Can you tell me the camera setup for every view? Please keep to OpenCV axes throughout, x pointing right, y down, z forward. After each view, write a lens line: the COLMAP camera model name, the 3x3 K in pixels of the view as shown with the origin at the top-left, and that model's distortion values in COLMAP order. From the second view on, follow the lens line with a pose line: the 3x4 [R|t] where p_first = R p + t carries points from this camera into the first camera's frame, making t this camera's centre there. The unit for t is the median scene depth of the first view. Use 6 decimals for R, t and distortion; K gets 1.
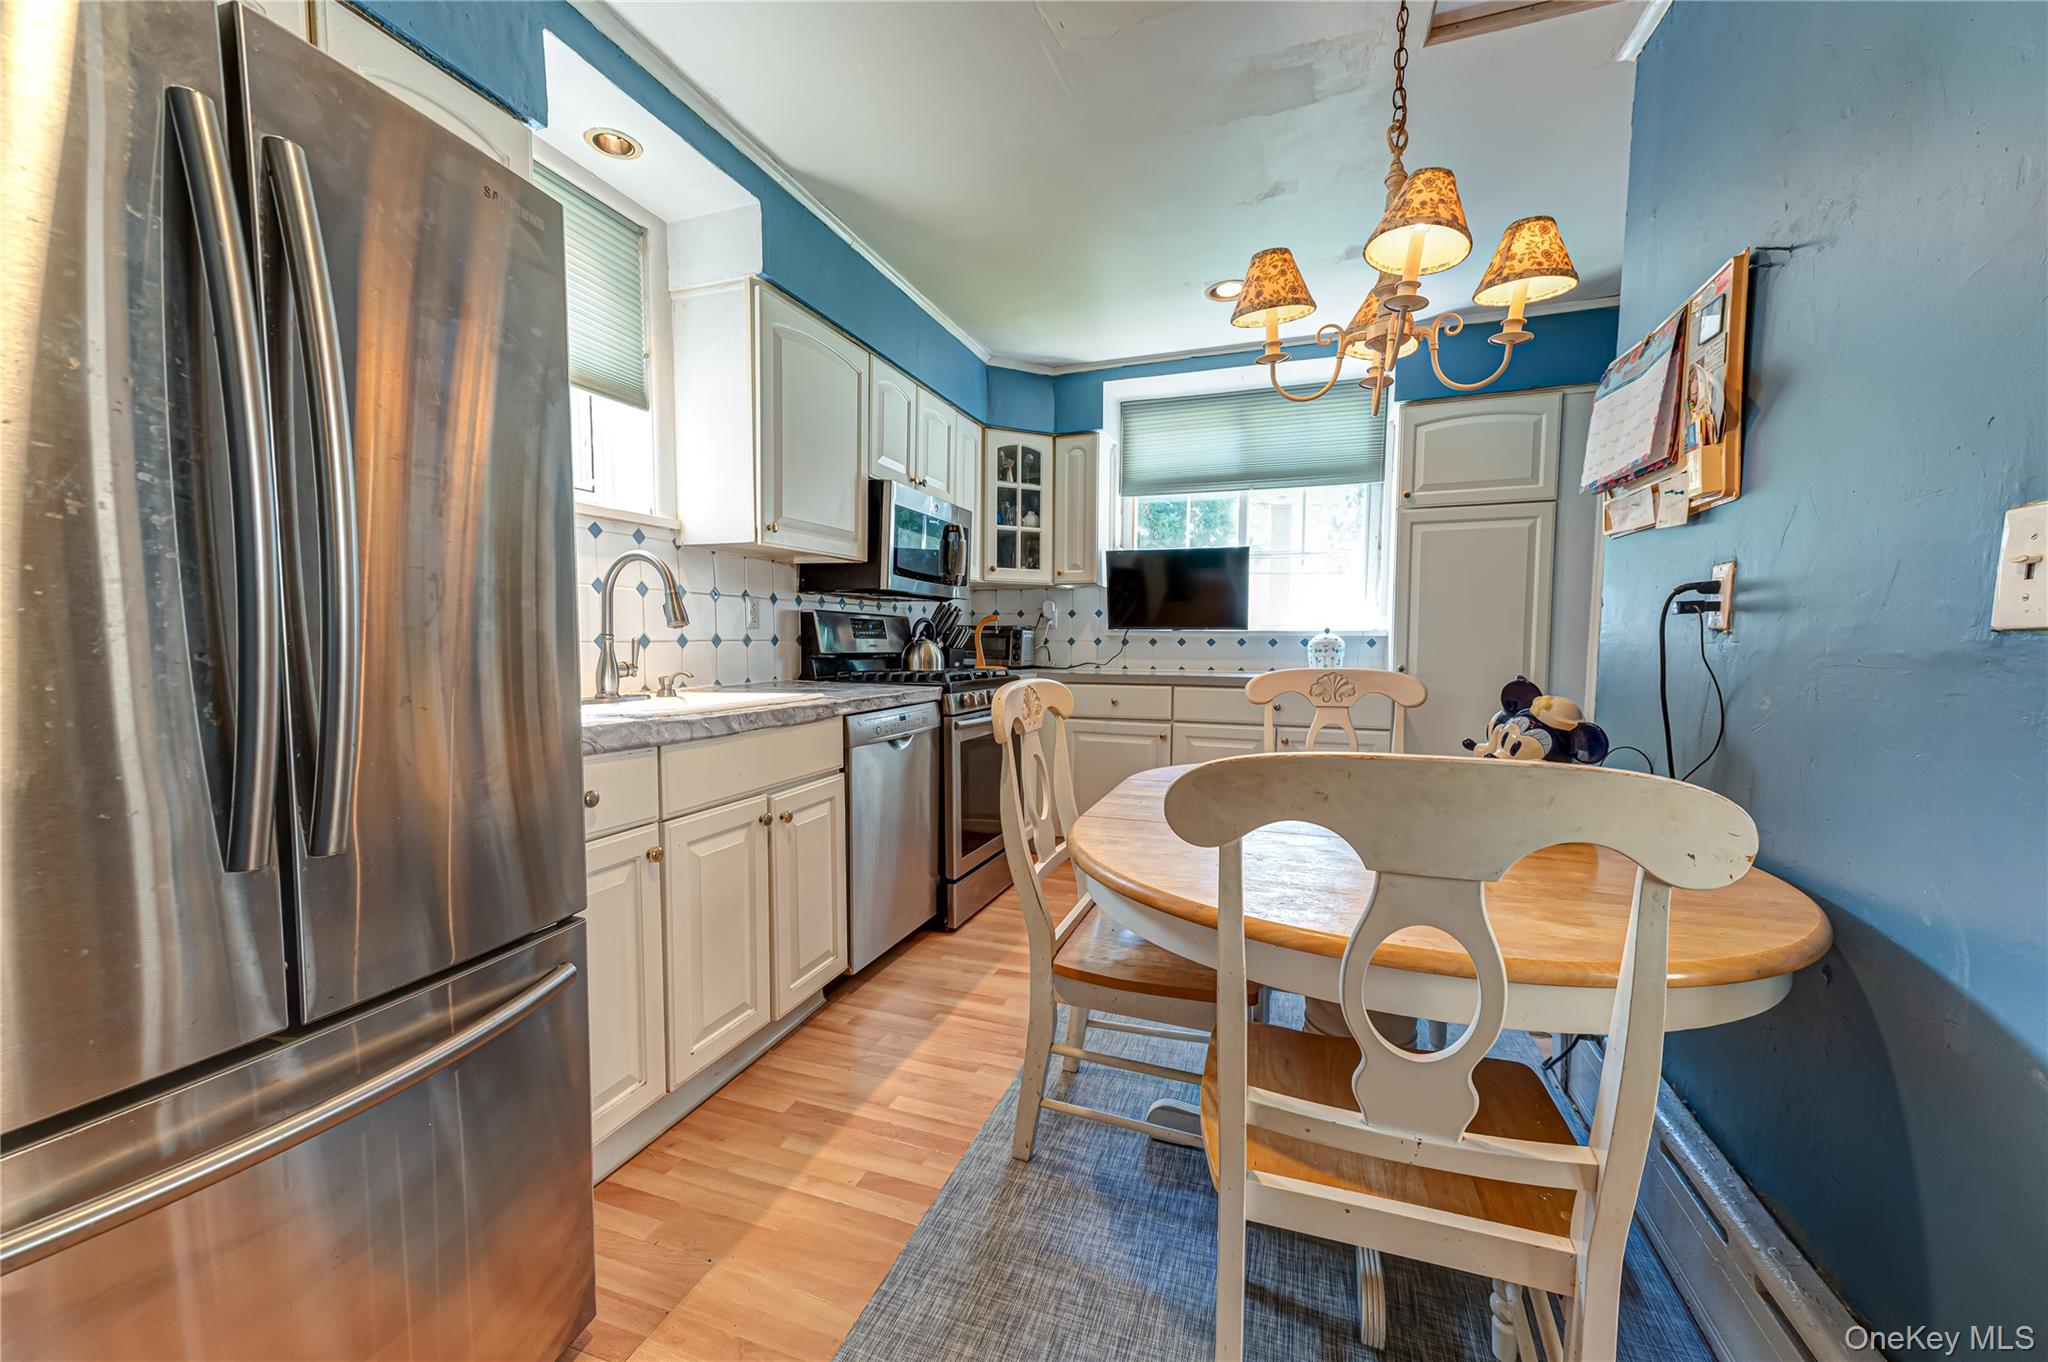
lens RADIAL K [[796.9, 0, 1019.6], [0, 796.9, 691.8], [0, 0, 1]] dist [0.014082, -0.000453]
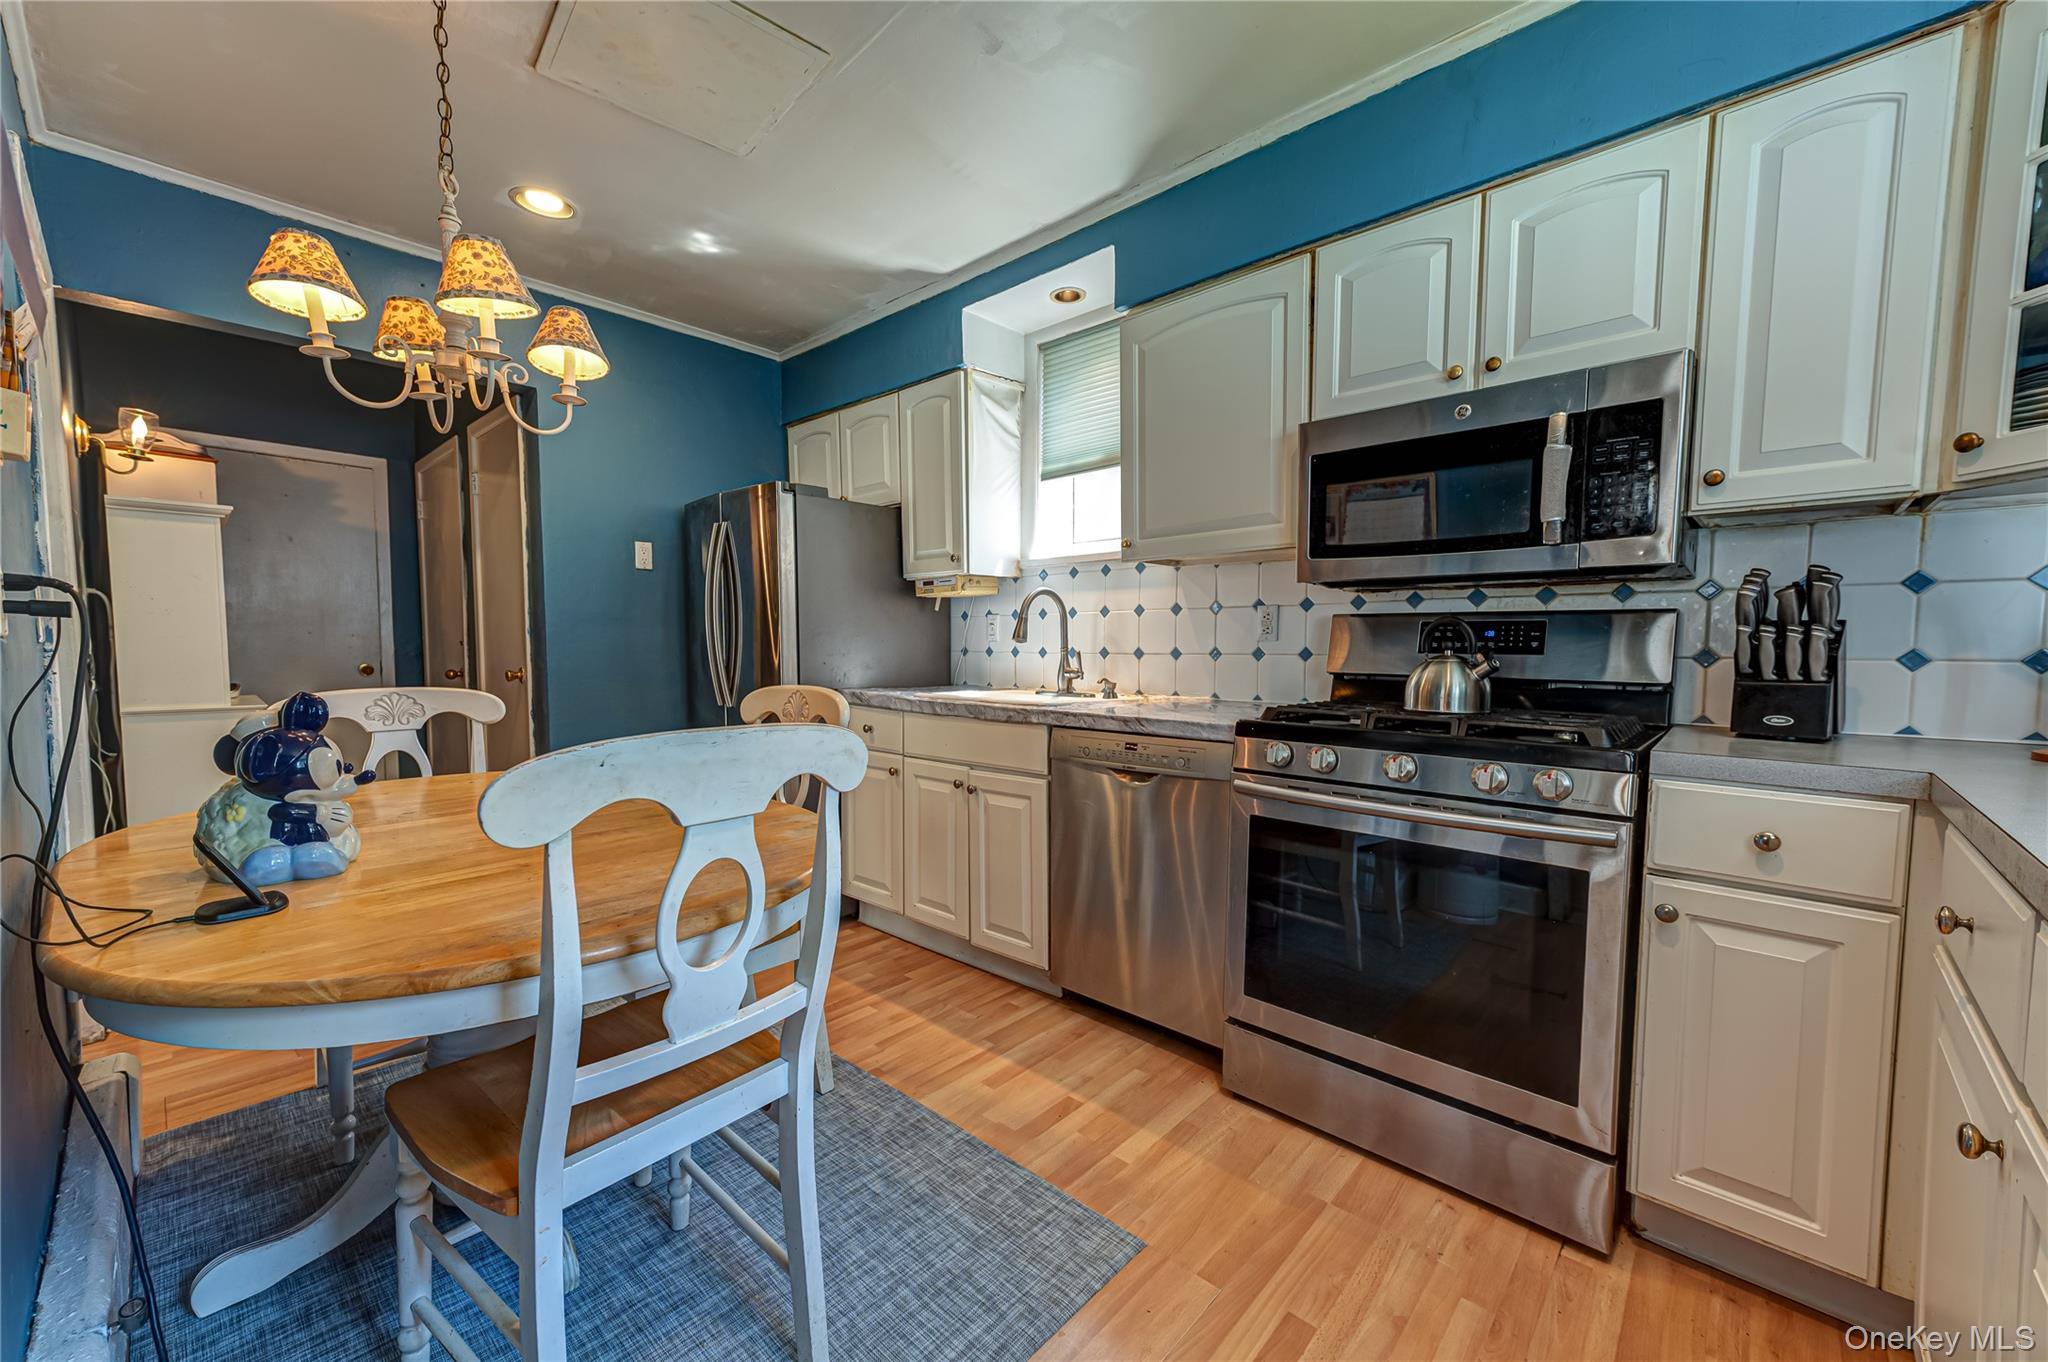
lens RADIAL K [[796.9, 0, 1019.6], [0, 796.9, 691.8], [0, 0, 1]] dist [0.014082, -0.000453]
pose [[-0.395187, 0.048861, -0.917300, 0.780114], [-0.066869, 0.994405, 0.081777, -0.100740], [0.916164, 0.093656, -0.389708, 1.435623]]
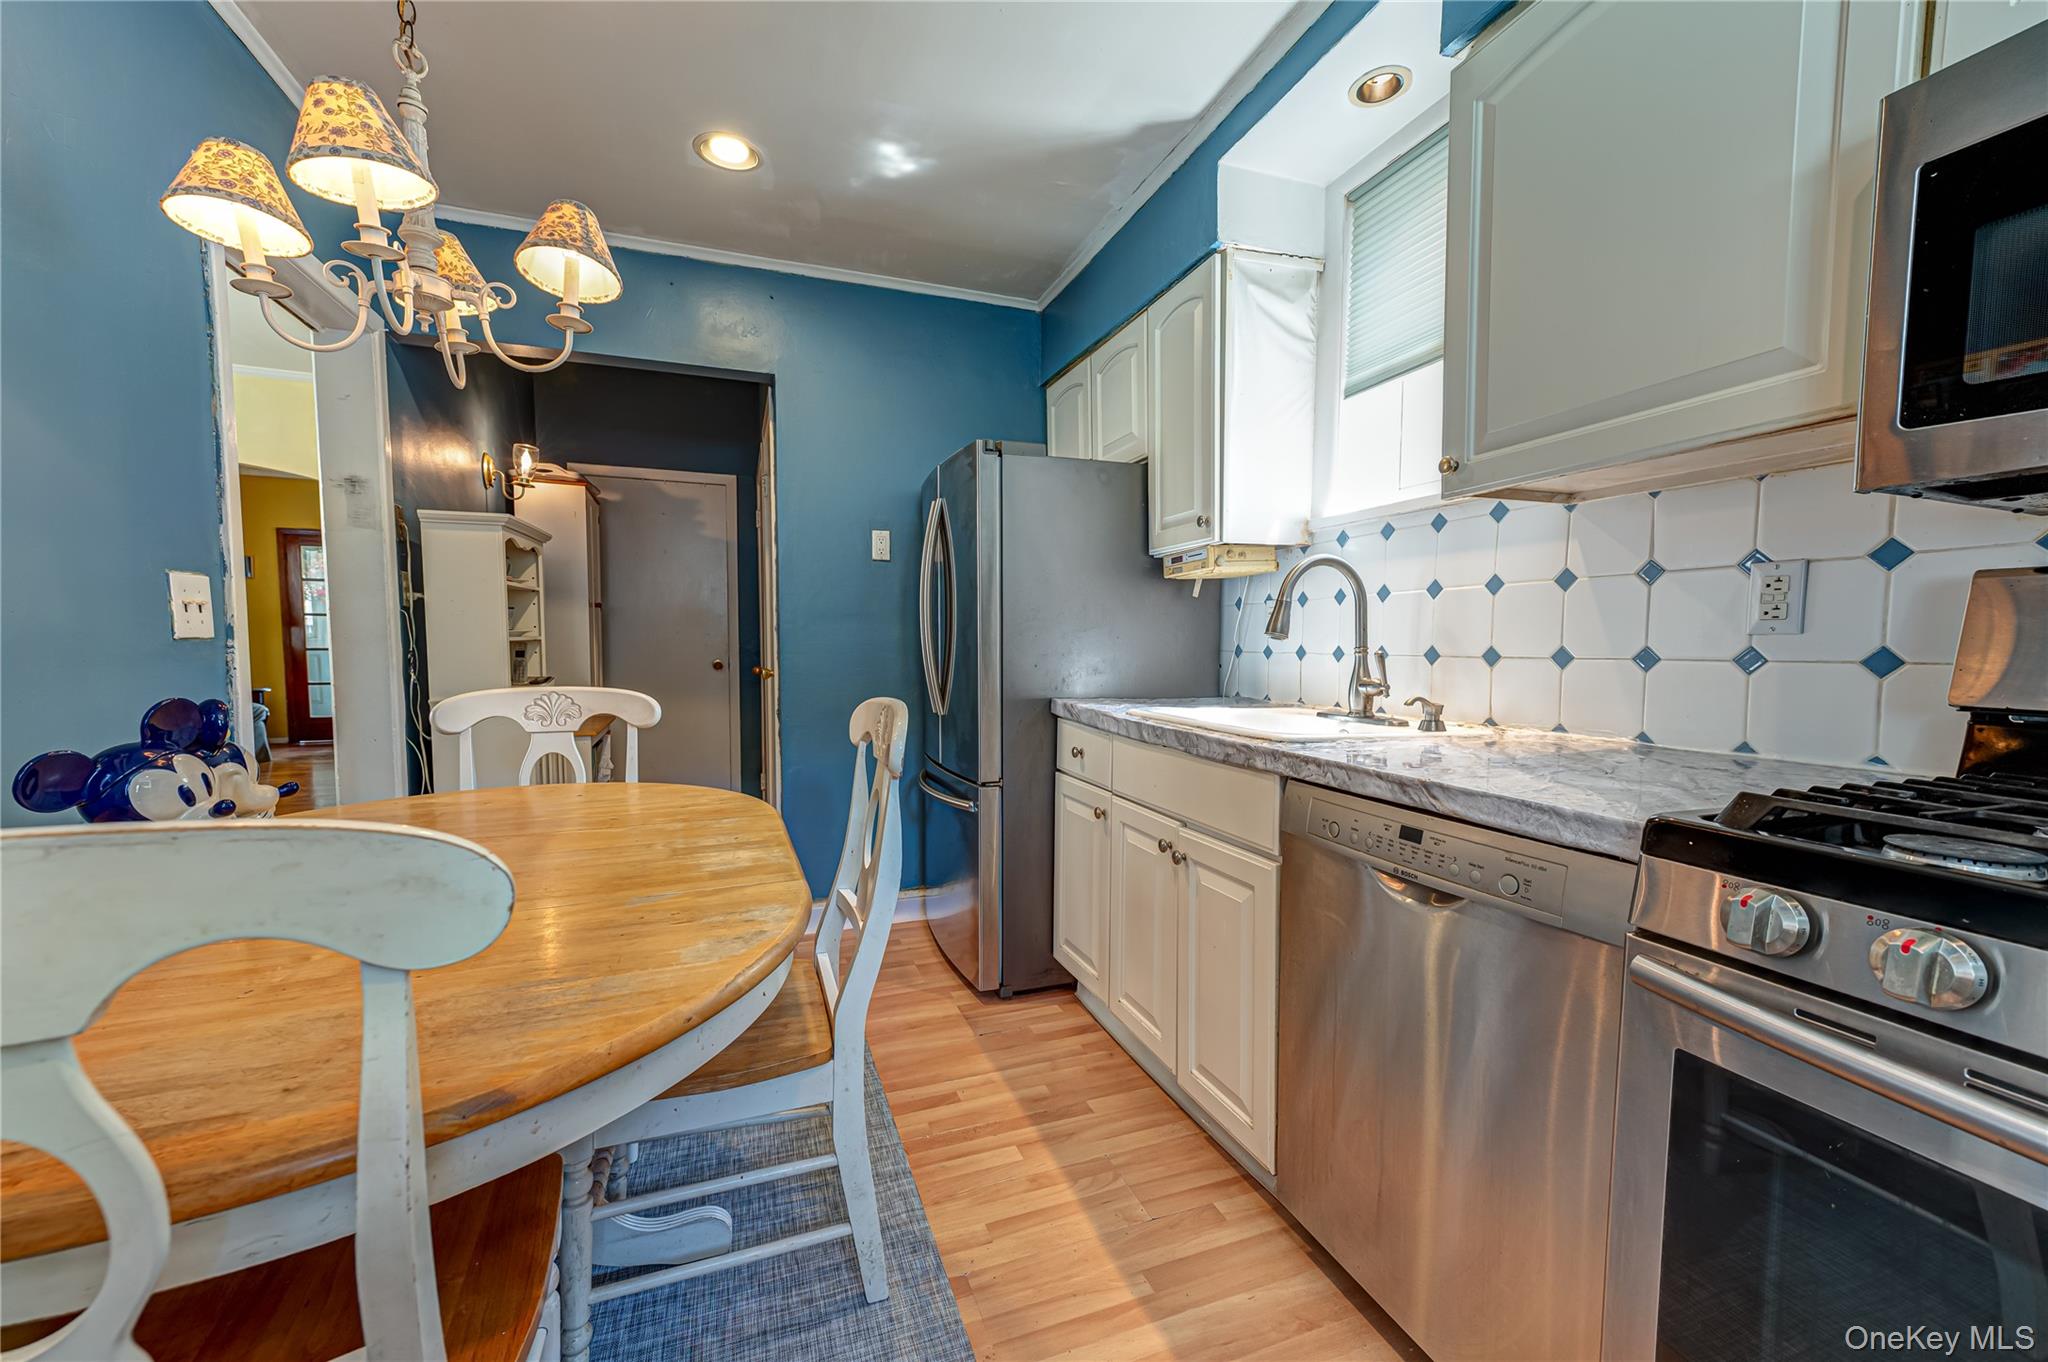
lens RADIAL K [[796.9, 0, 1019.6], [0, 796.9, 691.8], [0, 0, 1]] dist [0.014082, -0.000453]
pose [[-0.773291, 0.032320, -0.633227, 0.351109], [-0.049924, 0.992496, 0.111624, -0.099889], [0.632083, 0.117932, -0.765874, 1.411783]]
